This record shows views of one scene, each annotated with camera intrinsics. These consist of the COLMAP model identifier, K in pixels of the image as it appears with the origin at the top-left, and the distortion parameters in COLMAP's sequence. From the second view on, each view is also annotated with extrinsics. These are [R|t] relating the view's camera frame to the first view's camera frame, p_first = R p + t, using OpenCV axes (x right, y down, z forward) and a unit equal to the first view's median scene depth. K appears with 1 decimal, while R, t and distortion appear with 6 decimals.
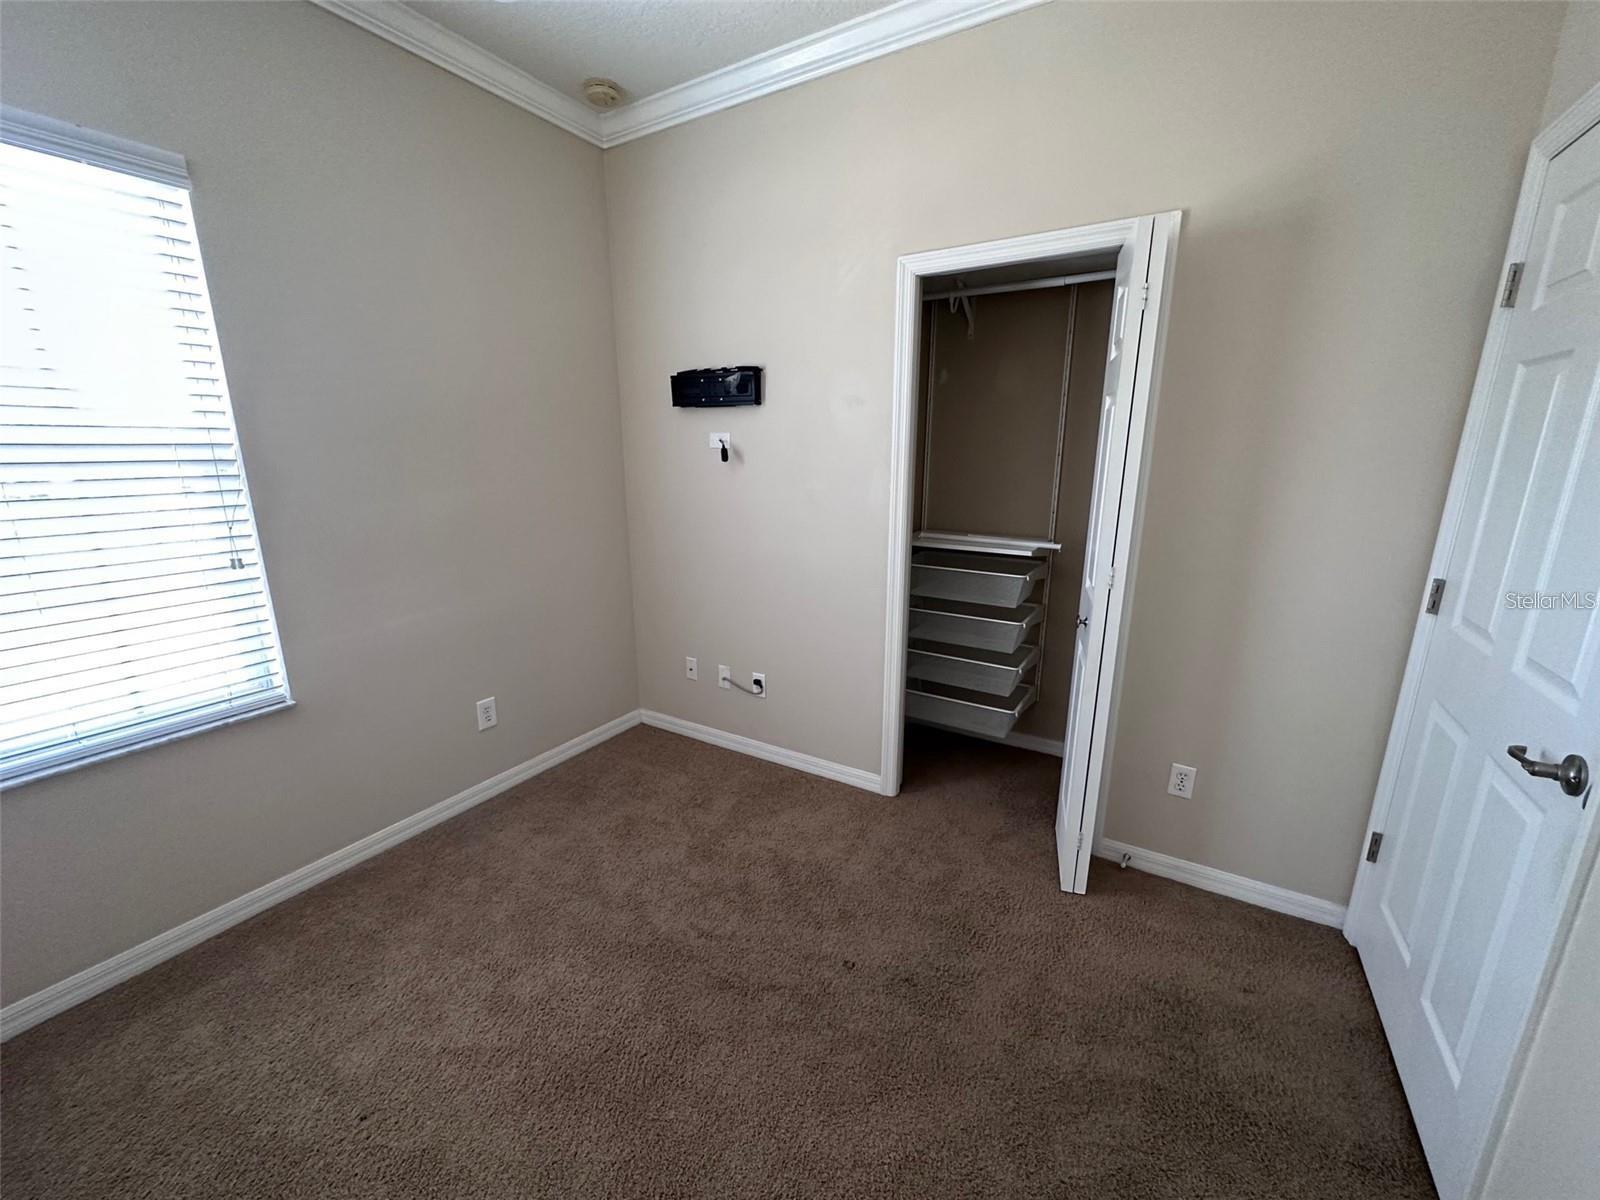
lens RADIAL K [[629.0, 0, 800.0], [0, 629.0, 600.0], [0, 0, 1]] dist [0.000749, 0.000092]
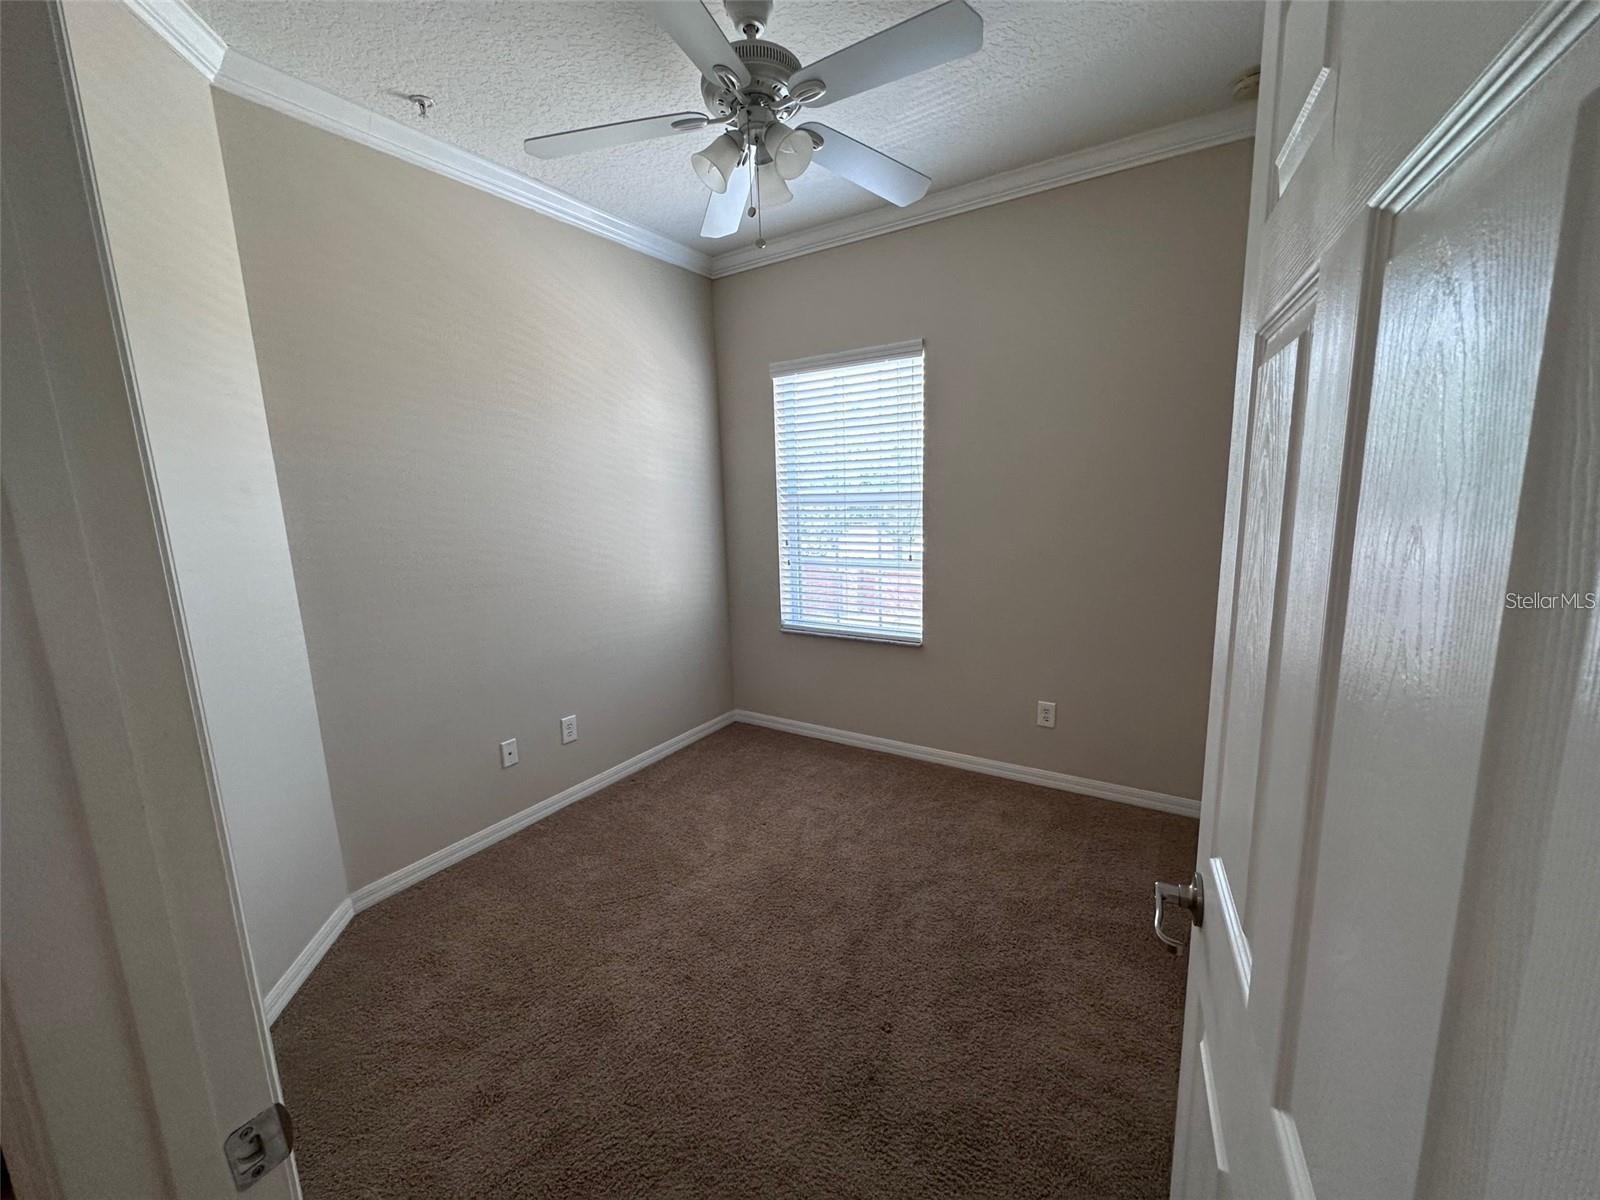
lens RADIAL K [[639.9, 0, 800.0], [0, 639.9, 600.0], [0, 0, 1]] dist [0.000769, 0.000043]
pose [[-0.023588, 0.166751, -0.985717, 0.846674], [-0.206751, 0.963862, 0.168001, -0.167933], [0.978109, 0.207761, 0.011740, 0.654460]]
